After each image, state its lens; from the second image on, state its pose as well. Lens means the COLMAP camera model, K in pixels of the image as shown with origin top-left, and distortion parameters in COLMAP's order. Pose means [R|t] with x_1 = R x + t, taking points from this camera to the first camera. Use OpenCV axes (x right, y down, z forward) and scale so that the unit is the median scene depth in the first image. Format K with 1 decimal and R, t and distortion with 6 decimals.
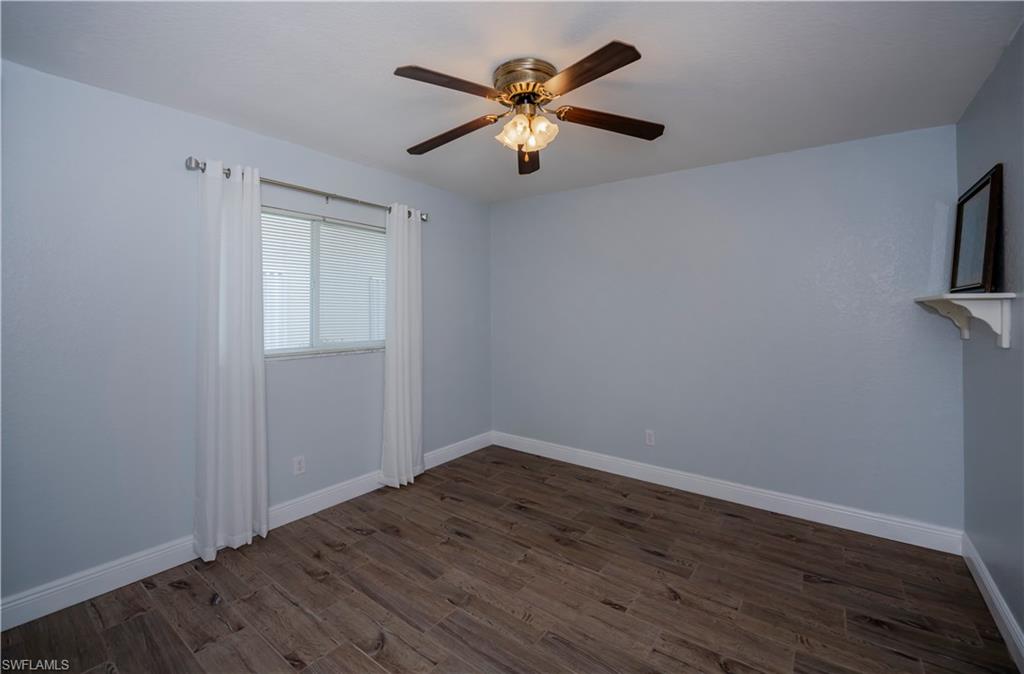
lens RADIAL K [[439.8, 0, 498.4], [0, 439.8, 309.0], [0, 0, 1]] dist [-0.015765, -0.000467]
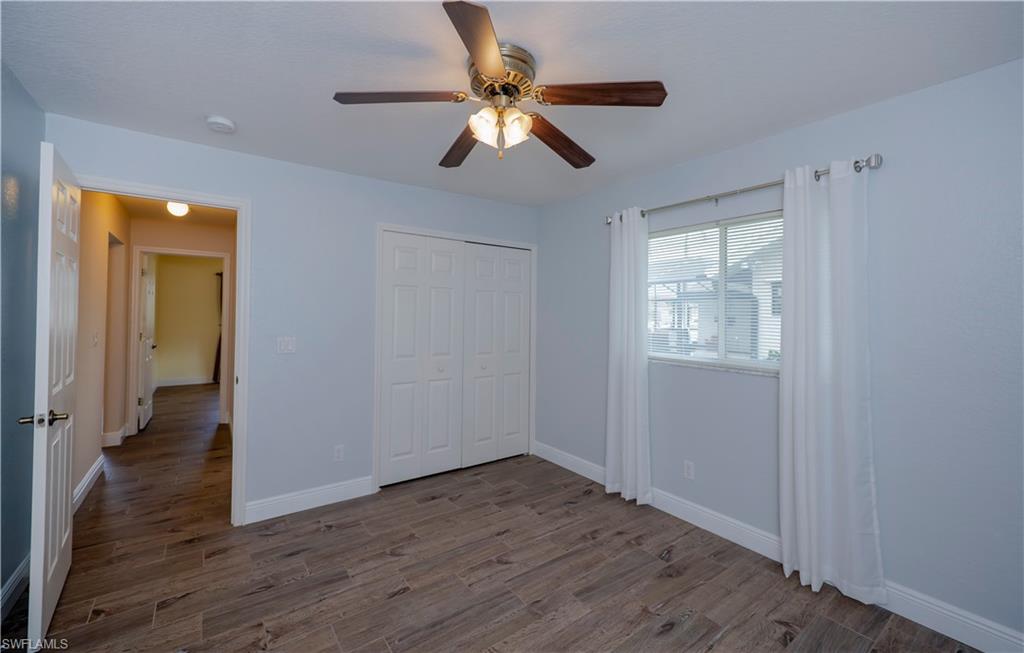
lens RADIAL K [[428.4, 0, 511.8], [0, 428.4, 315.7], [0, 0, 1]] dist [-0.001168, -0.000027]
pose [[-0.292402, -0.000439, -0.956295, 0.797673], [-0.011237, 0.999932, 0.002977, -0.007403], [0.956229, 0.011616, -0.292387, 1.120207]]
